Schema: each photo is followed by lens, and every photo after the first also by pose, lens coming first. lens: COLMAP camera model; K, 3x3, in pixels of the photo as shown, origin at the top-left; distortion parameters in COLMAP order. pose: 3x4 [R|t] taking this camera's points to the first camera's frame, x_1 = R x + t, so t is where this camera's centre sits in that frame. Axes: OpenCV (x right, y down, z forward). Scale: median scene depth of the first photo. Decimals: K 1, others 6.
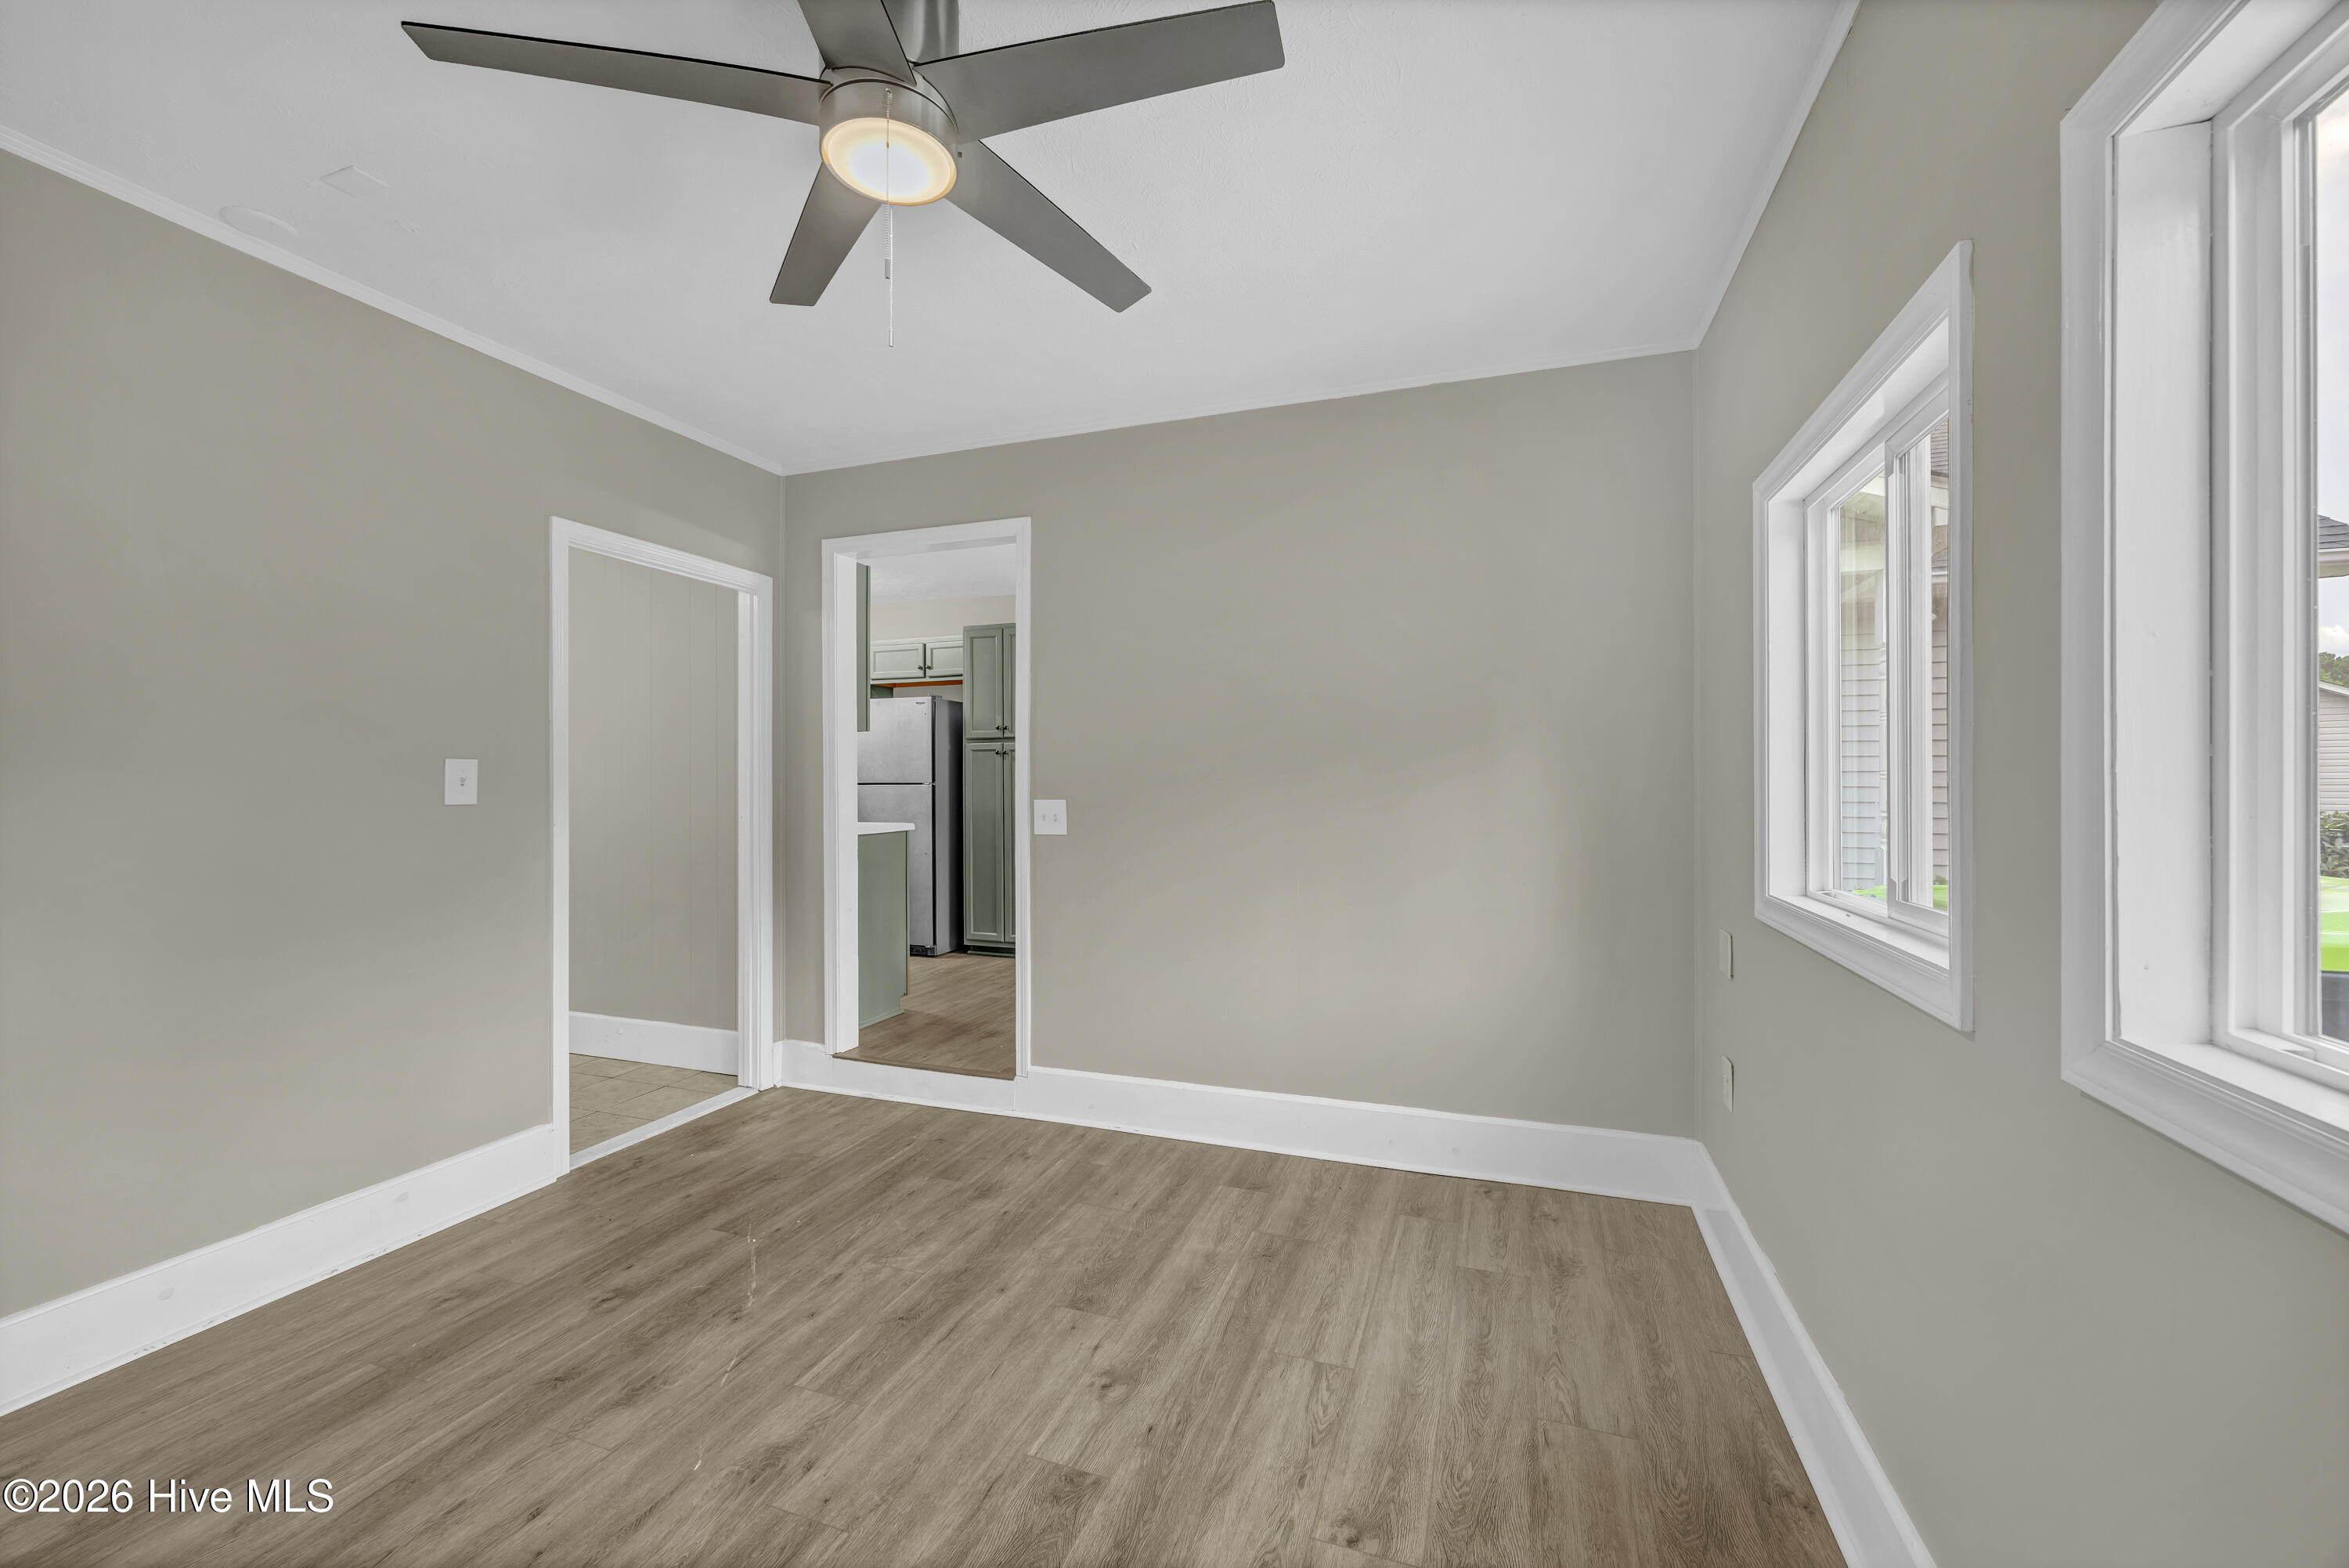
lens RADIAL K [[910.5, 0, 1181.6], [0, 910.5, 781.8], [0, 0, 1]] dist [-0.003490, 0.000796]
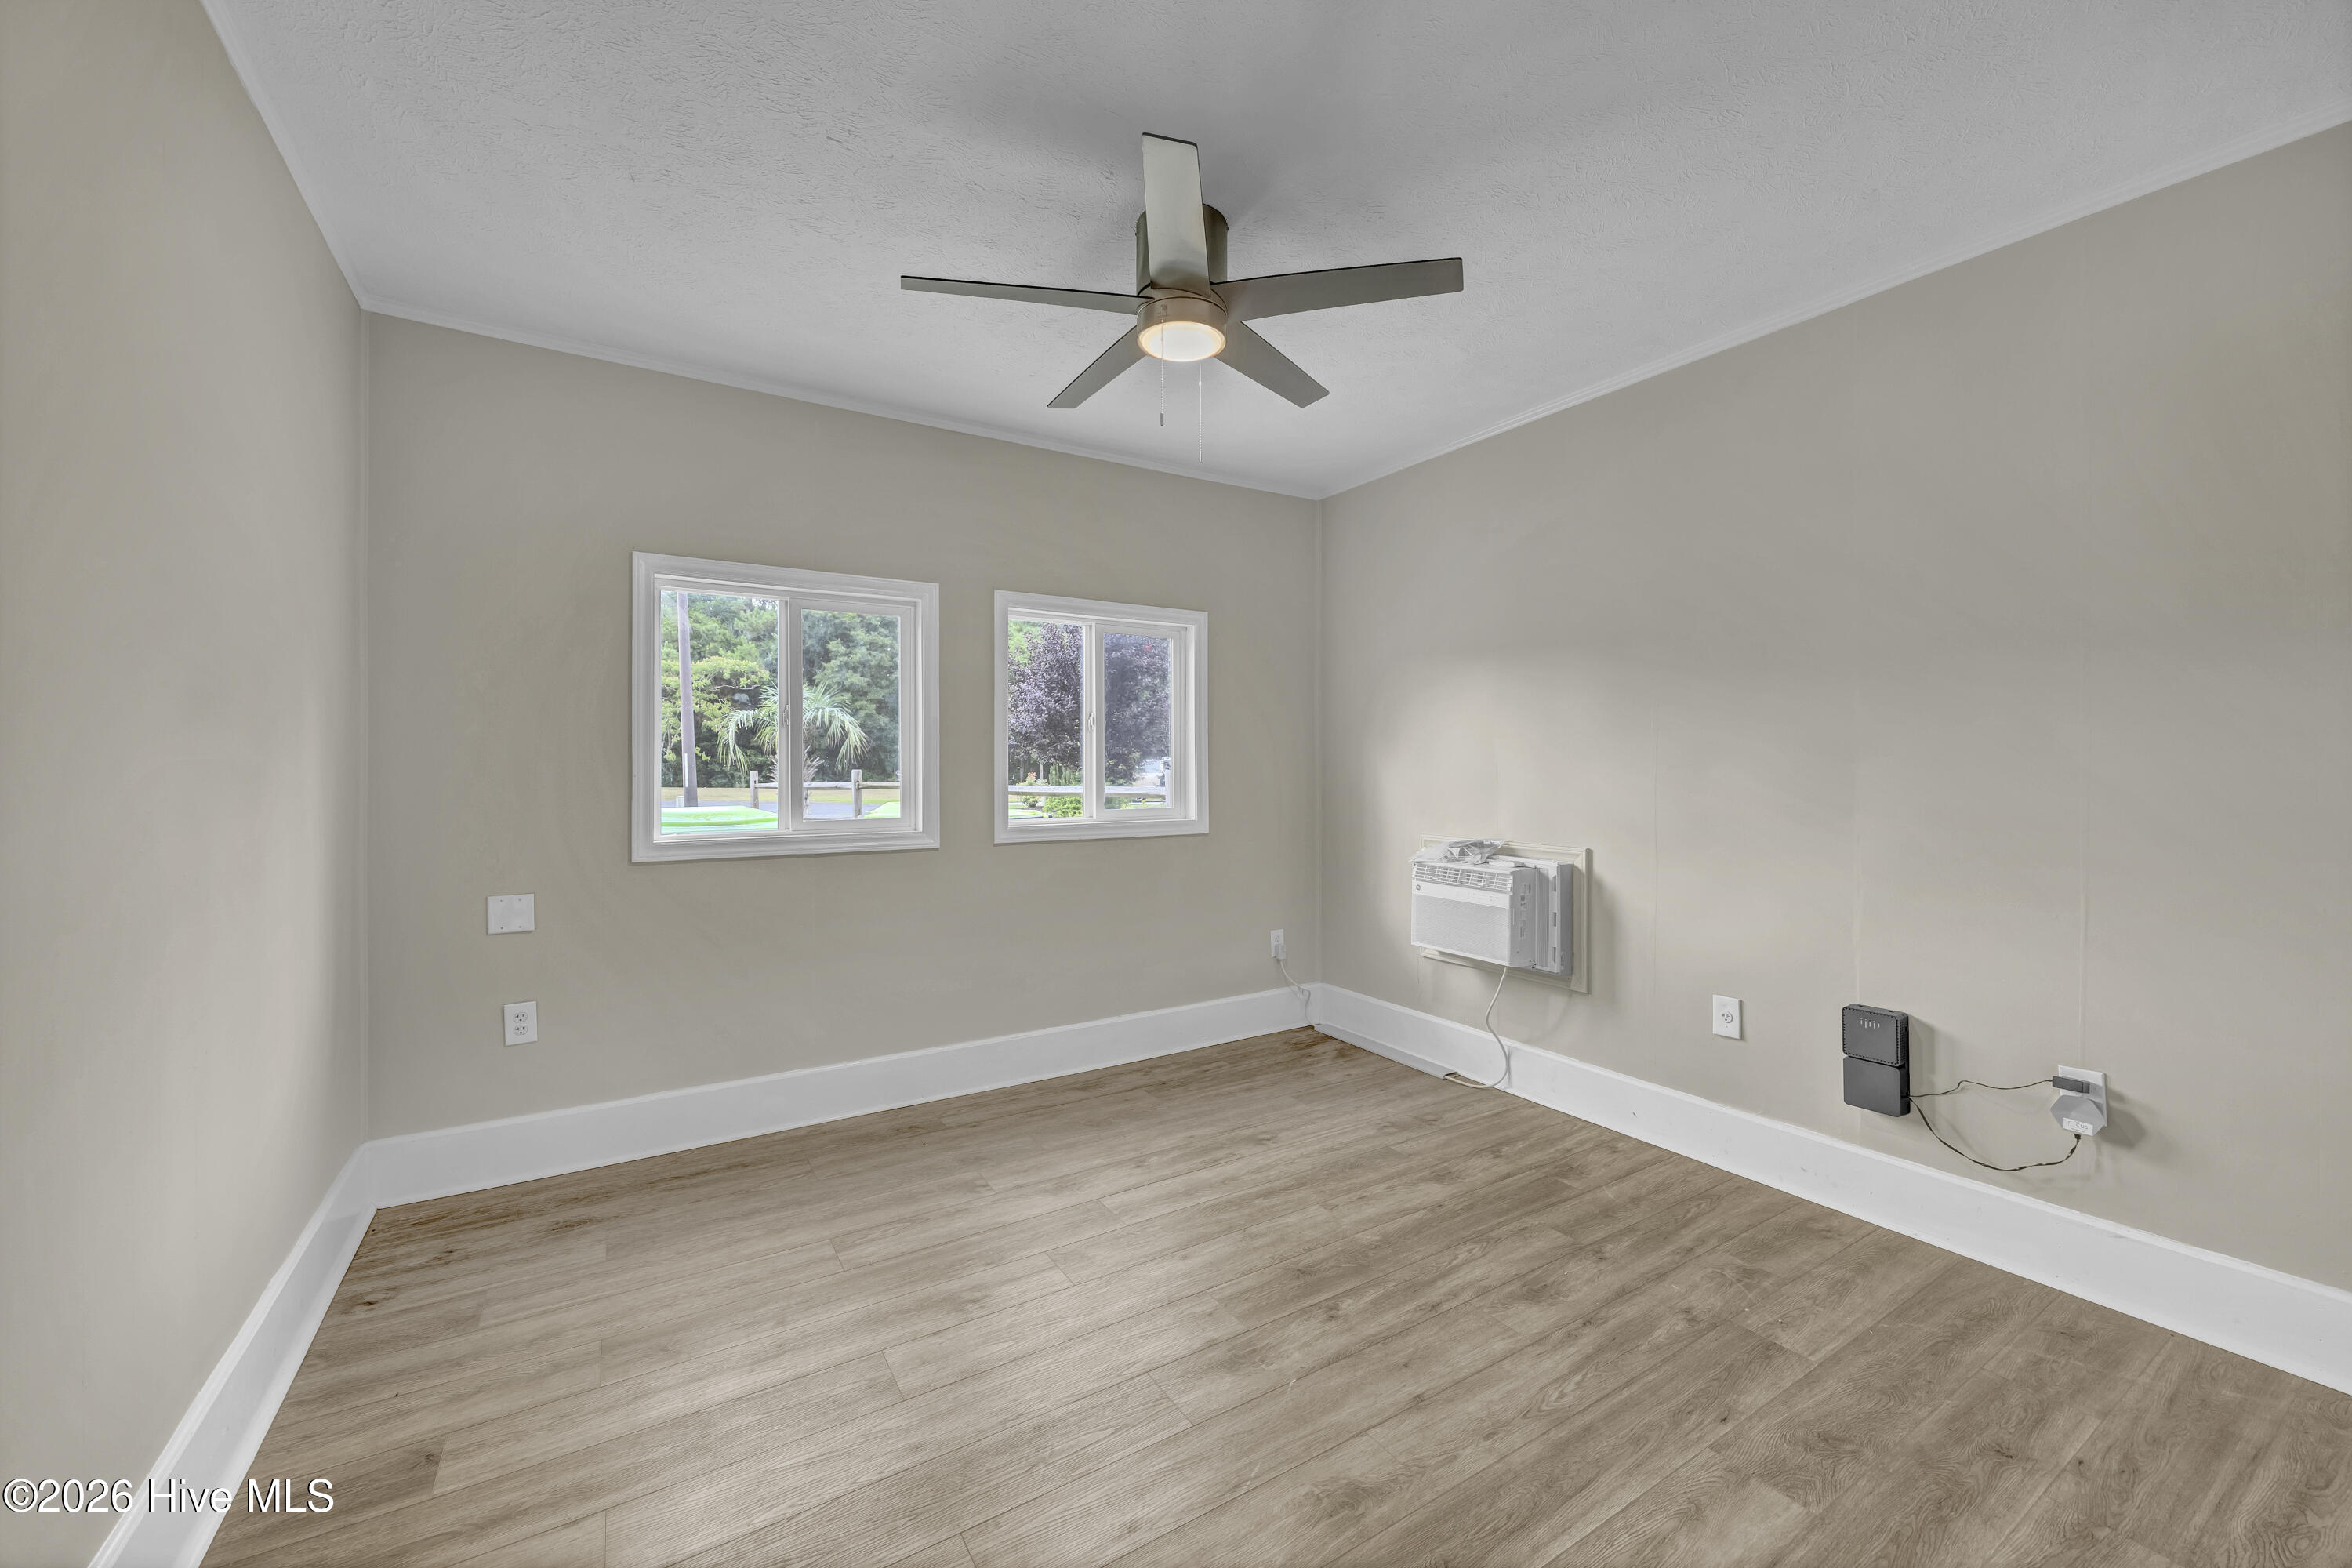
lens RADIAL K [[911.8, 0, 1187.7], [0, 911.8, 766.9], [0, 0, 1]] dist [-0.003490, 0.000796]
pose [[-0.788205, -0.000385, 0.615413, -0.780256], [0.001362, 0.999996, 0.002370, 0.001441], [-0.615412, 0.002707, -0.788201, 1.366372]]
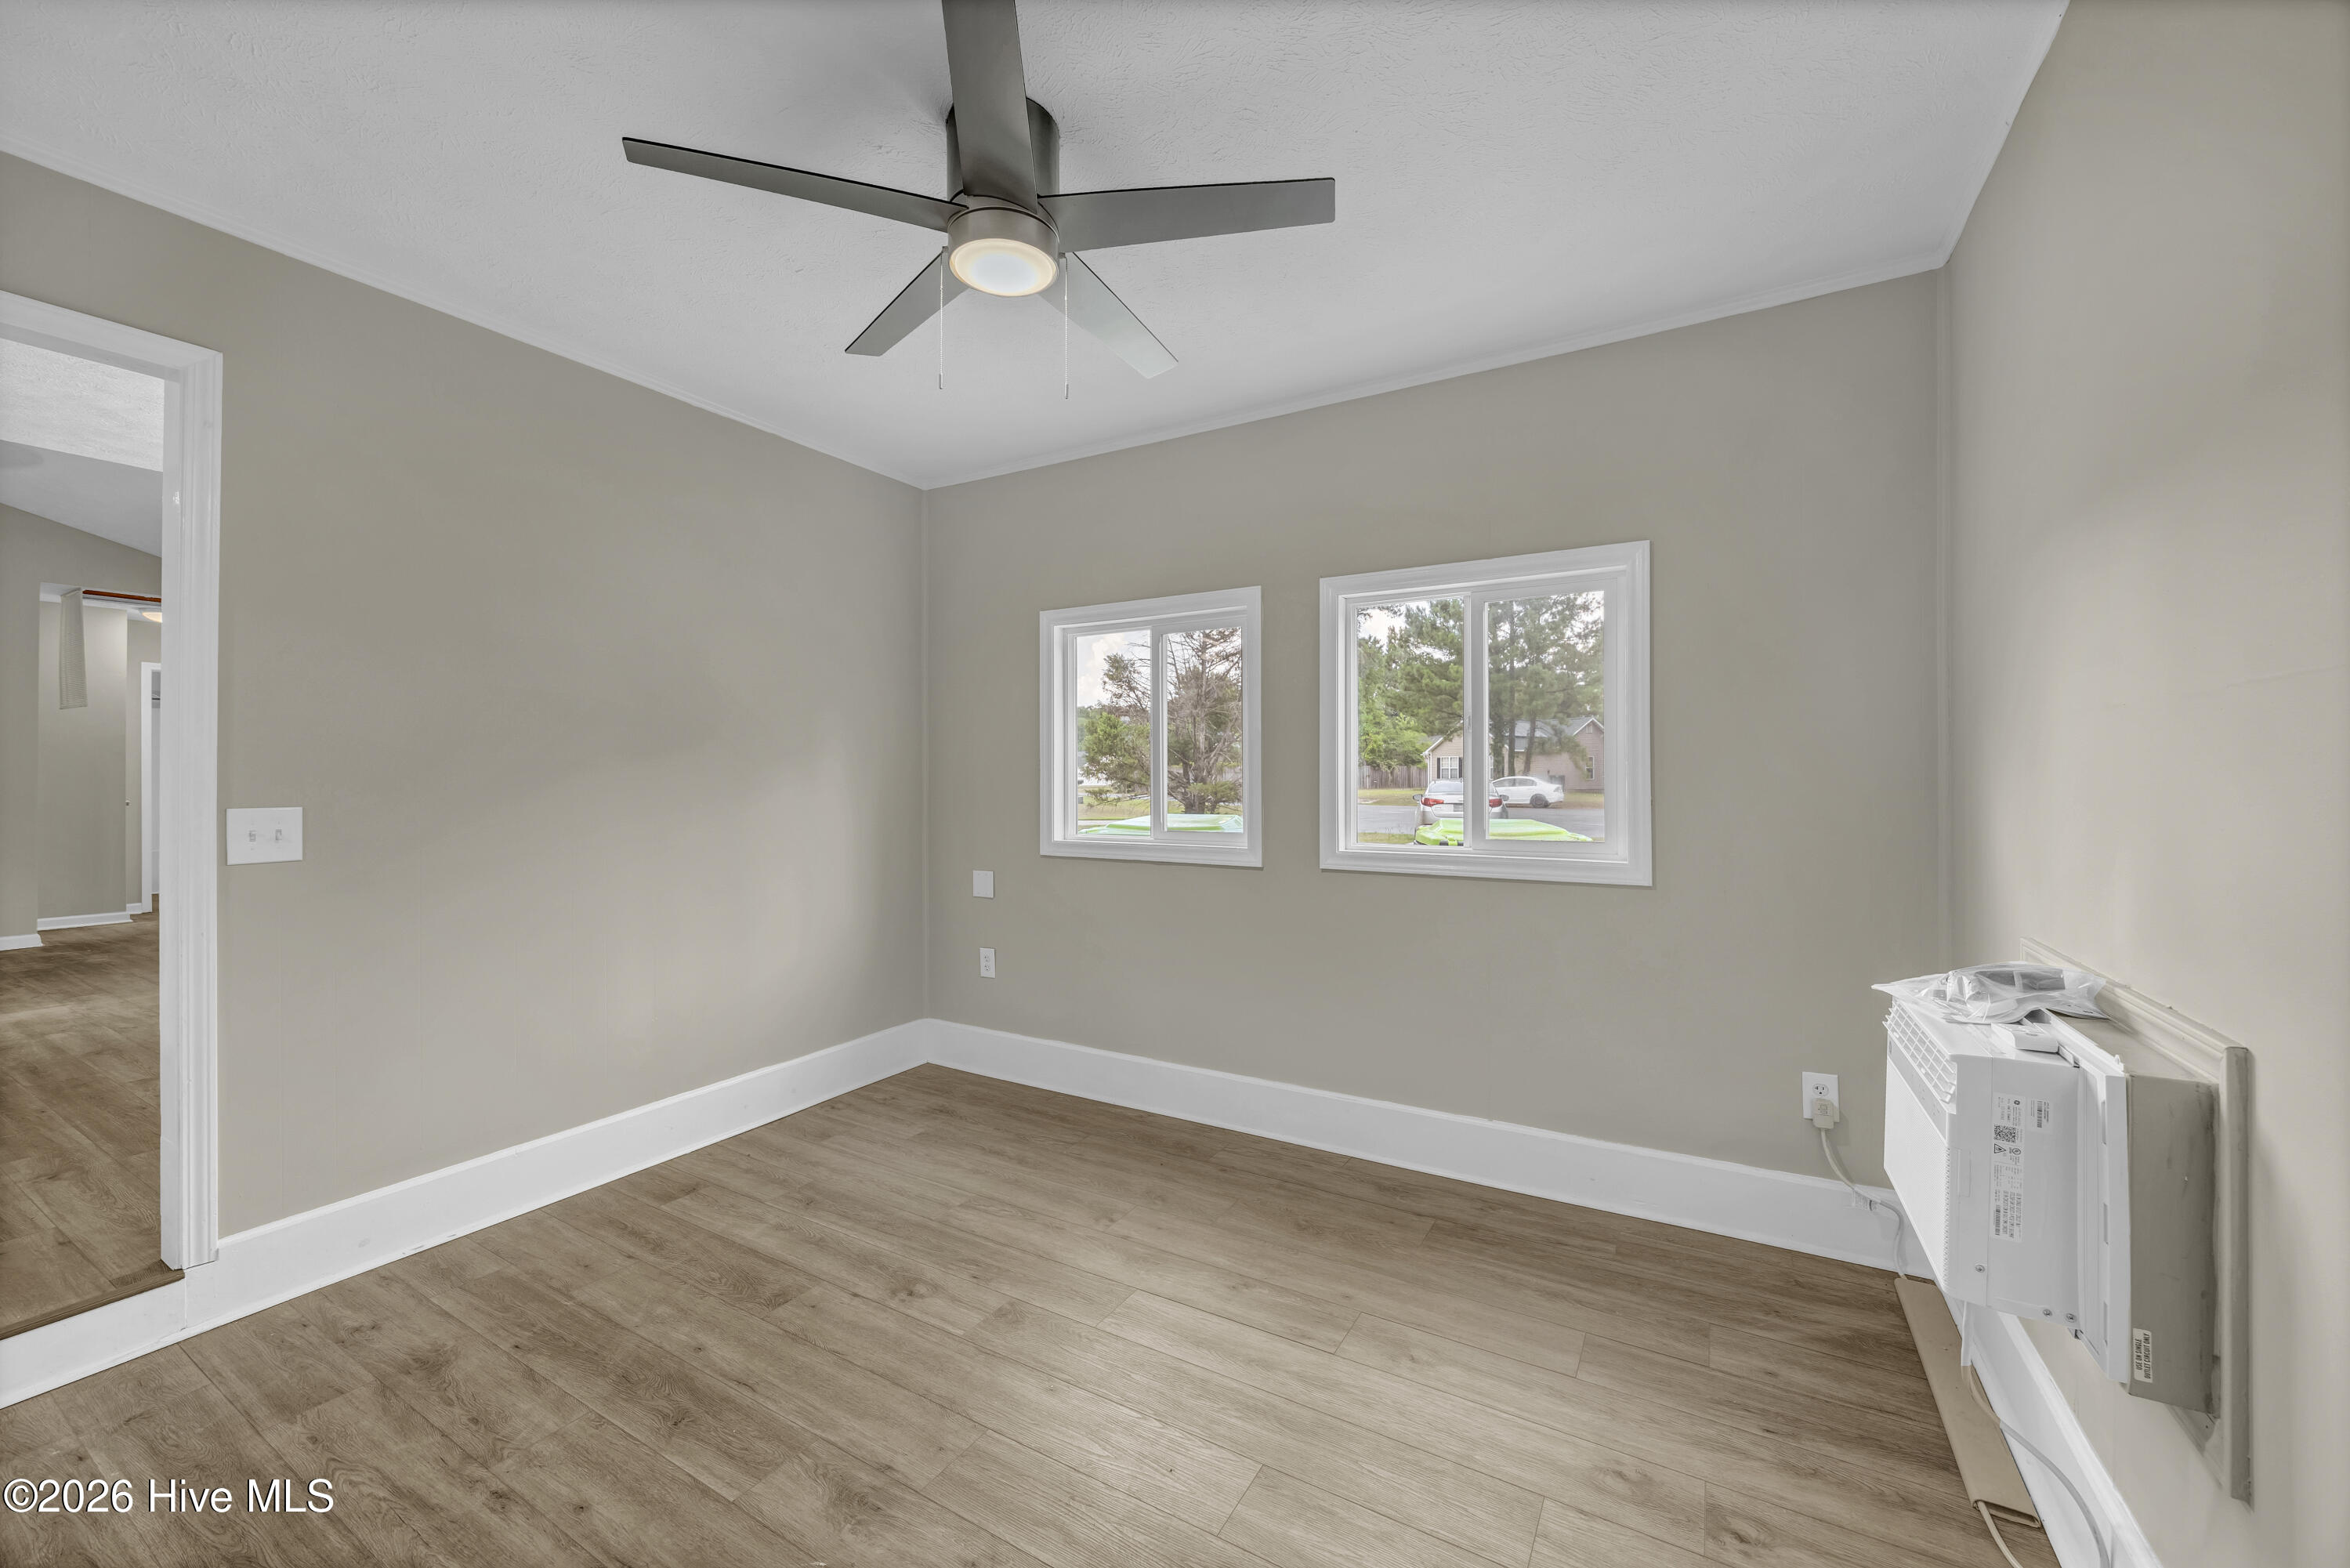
lens RADIAL K [[911.0, 0, 1181.2], [0, 911.0, 778.8], [0, 0, 1]] dist [-0.003490, 0.000796]
pose [[0.184145, -0.002844, 0.982895, -0.929896], [0.001968, 0.999995, 0.002525, -0.002278], [-0.982897, 0.001470, 0.184150, 0.347871]]
